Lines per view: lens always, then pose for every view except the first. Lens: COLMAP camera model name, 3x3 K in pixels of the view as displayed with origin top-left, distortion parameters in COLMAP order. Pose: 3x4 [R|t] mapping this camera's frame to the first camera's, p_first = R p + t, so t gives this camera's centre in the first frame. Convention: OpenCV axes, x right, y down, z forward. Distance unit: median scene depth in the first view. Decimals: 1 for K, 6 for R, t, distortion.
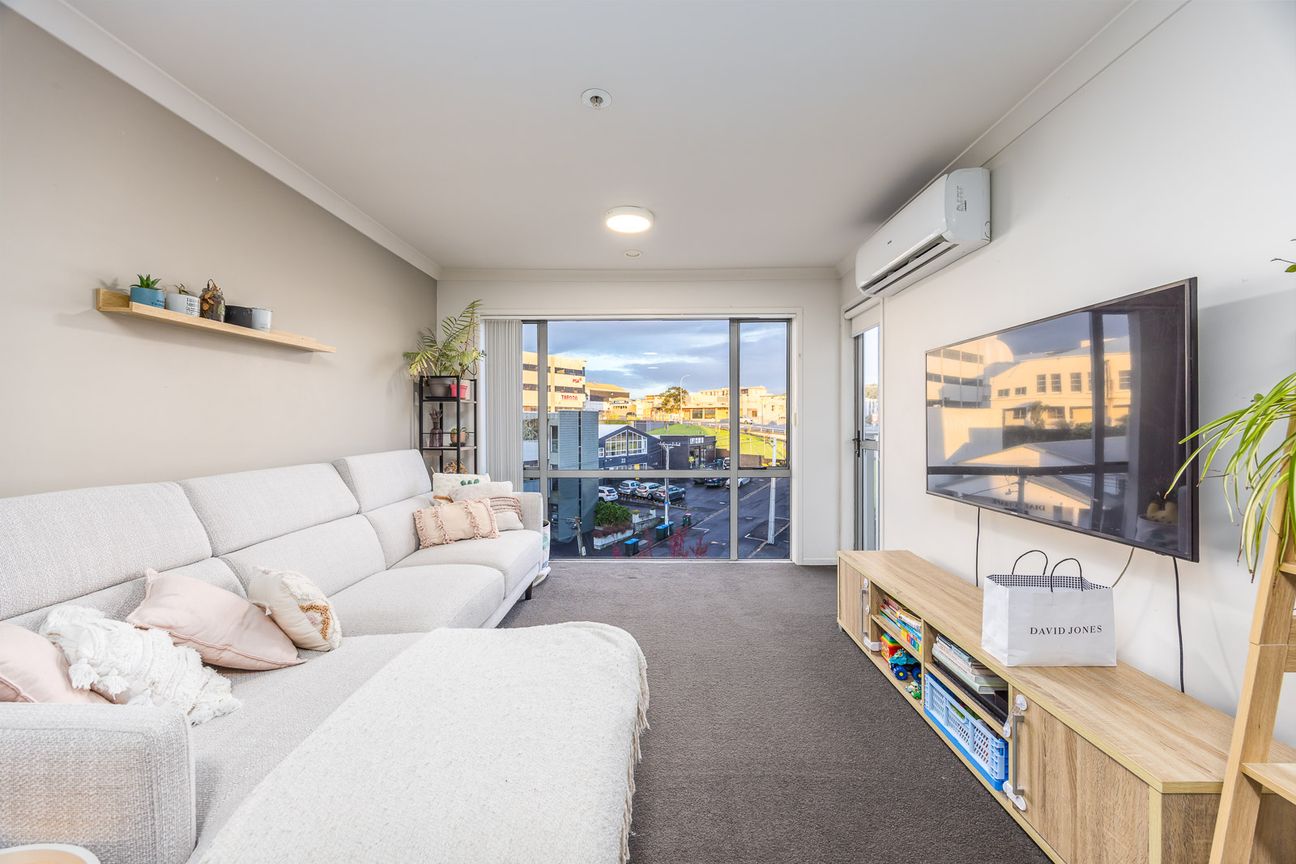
lens RADIAL K [[502.4, 0, 644.9], [0, 502.4, 422.8], [0, 0, 1]] dist [0.000212, 0.000179]
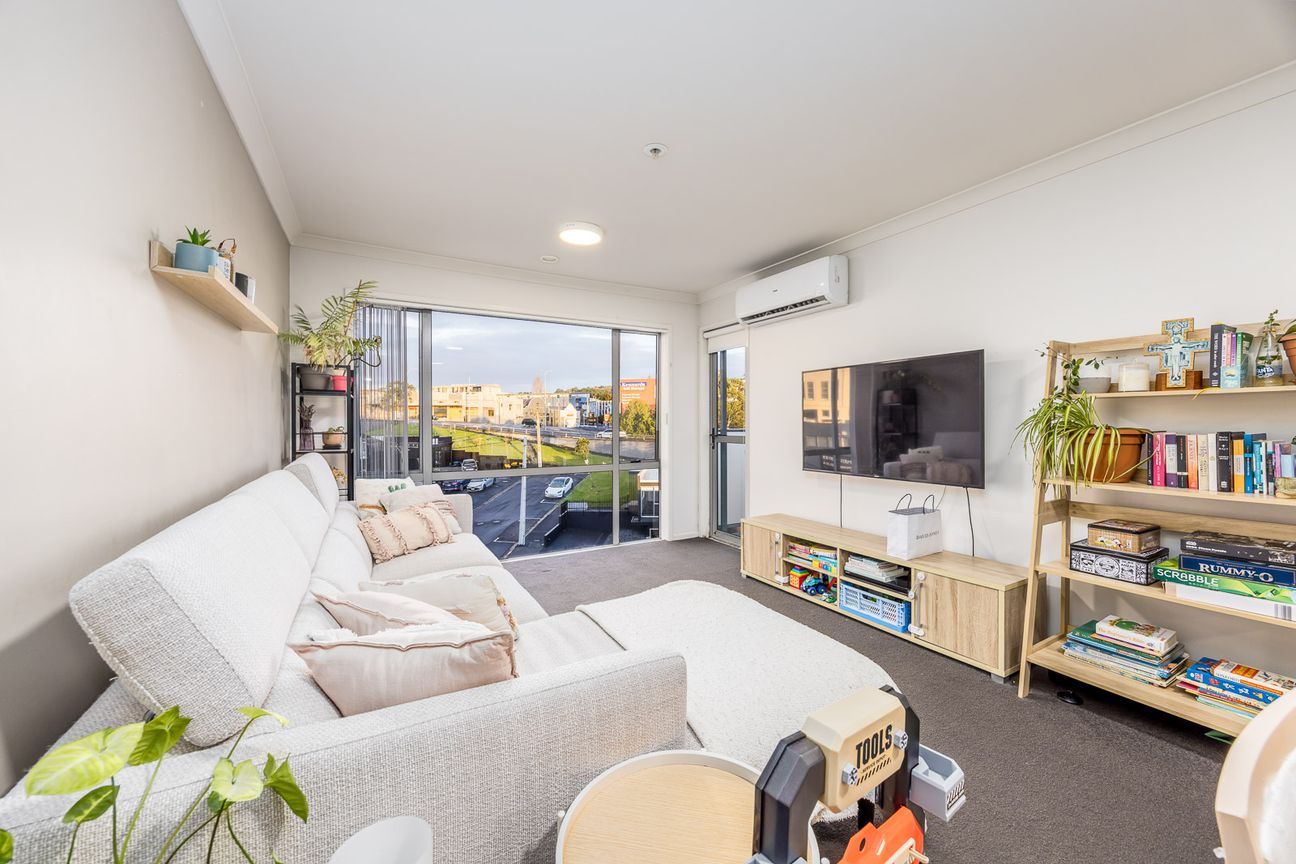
lens RADIAL K [[525.2, 0, 648.5], [0, 525.2, 421.5], [0, 0, 1]] dist [-0.001808, 0.000011]
pose [[0.847193, 0.000327, 0.531285, -0.517091], [0.000572, 0.999999, -0.001527, 0.002795], [-0.531285, 0.001598, 0.847192, -0.035478]]
